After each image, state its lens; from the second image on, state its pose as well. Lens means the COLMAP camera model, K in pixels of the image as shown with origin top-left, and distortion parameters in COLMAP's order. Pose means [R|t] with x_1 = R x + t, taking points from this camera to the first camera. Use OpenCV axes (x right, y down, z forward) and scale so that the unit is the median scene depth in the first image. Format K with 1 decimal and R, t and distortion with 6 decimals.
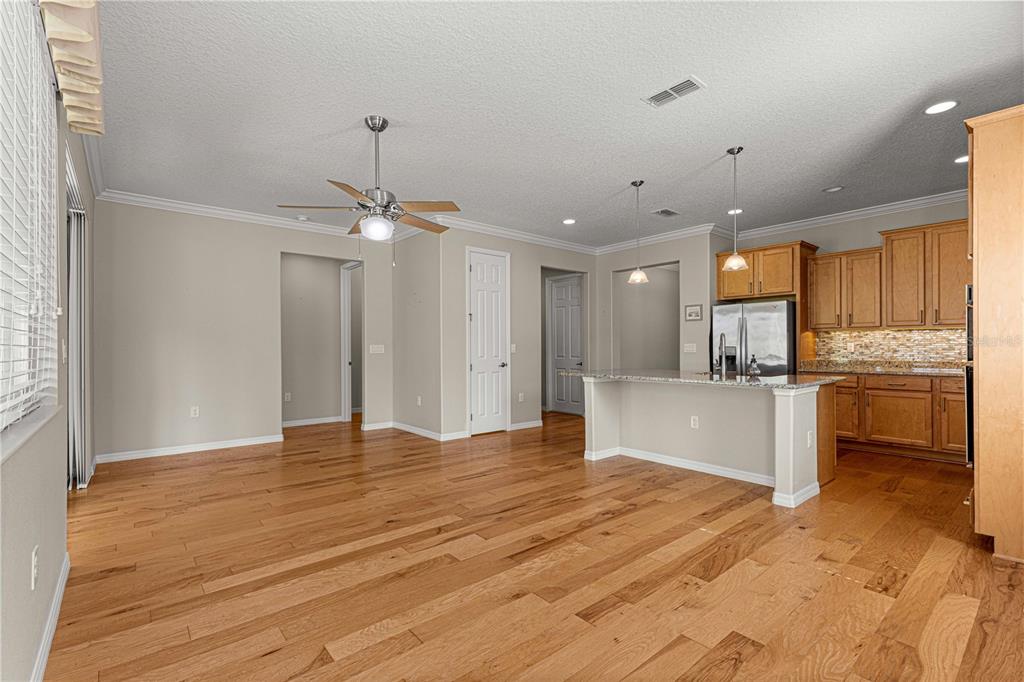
lens RADIAL K [[460.2, 0, 514.3], [0, 460.2, 343.7], [0, 0, 1]] dist [0.008827, -0.001873]
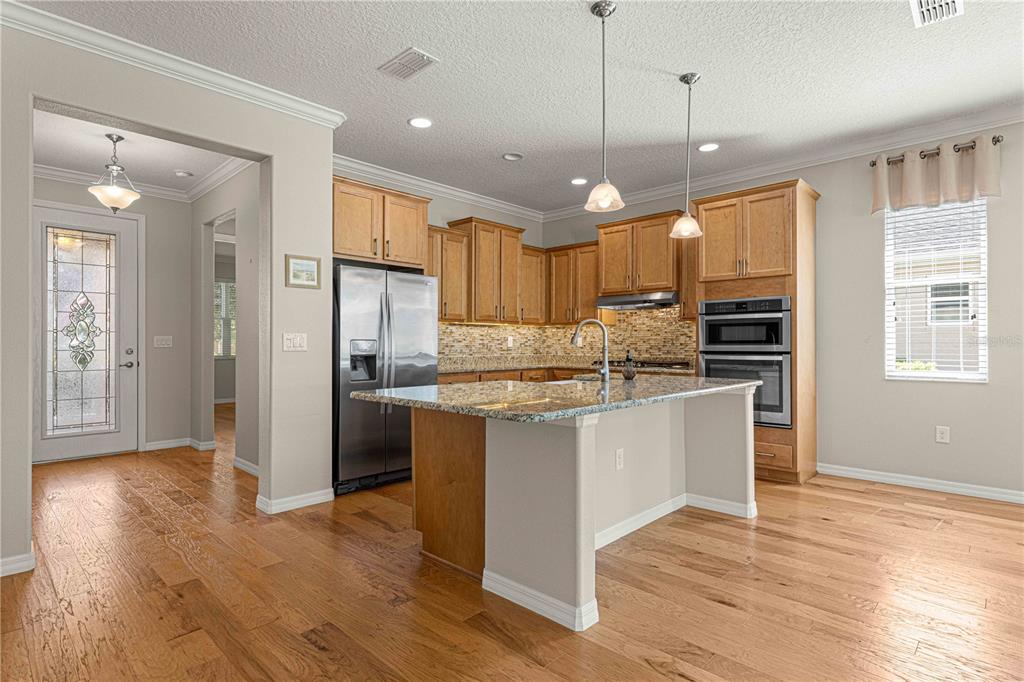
lens RADIAL K [[521.1, 0, 510.2], [0, 521.1, 340.4], [0, 0, 1]] dist [-0.001108, -0.000868]
pose [[-0.102523, 0.010456, 0.994676, -0.298701], [-0.007657, 0.999907, -0.011300, 0.018583], [-0.994701, -0.008775, -0.102434, 1.233490]]
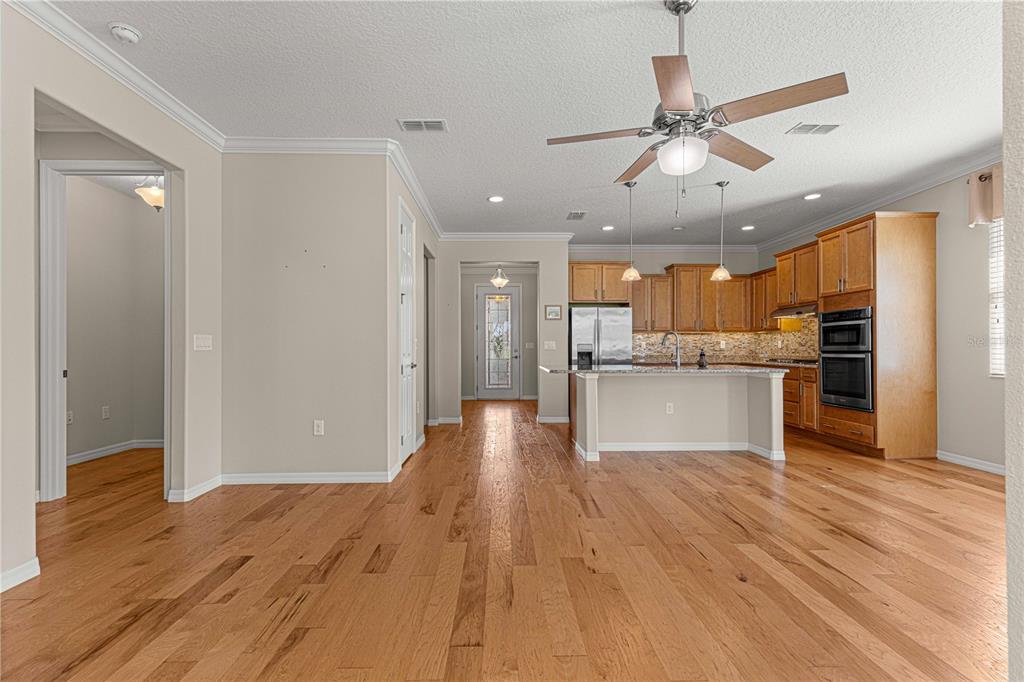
lens RADIAL K [[460.2, 0, 511.3], [0, 460.2, 344.3], [0, 0, 1]] dist [0.008827, -0.001873]
pose [[0.629817, 0.009173, 0.776689, -0.749133], [-0.006595, 0.999957, -0.006462, 0.021963], [-0.776716, -0.001053, 0.629851, 0.592600]]
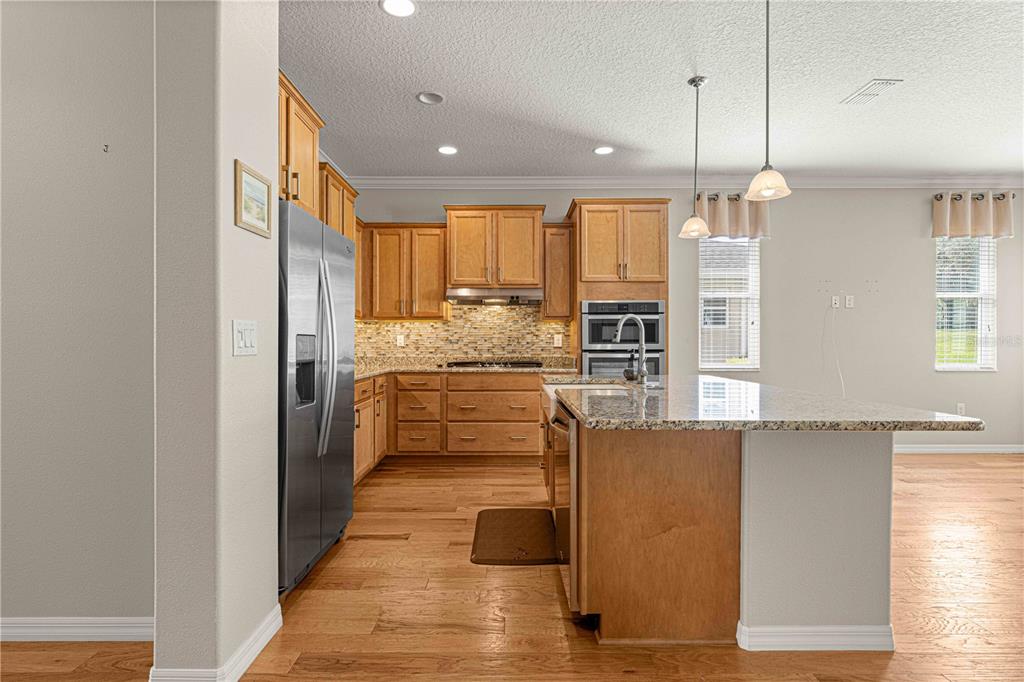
lens RADIAL K [[534.0, 0, 511.2], [0, 534.0, 345.5], [0, 0, 1]] dist [0.004031, -0.000467]
pose [[-0.761019, 0.001104, 0.648729, 0.122669], [-0.002129, 0.999989, -0.004198, 0.021695], [-0.648726, -0.004576, -0.761008, 1.681087]]
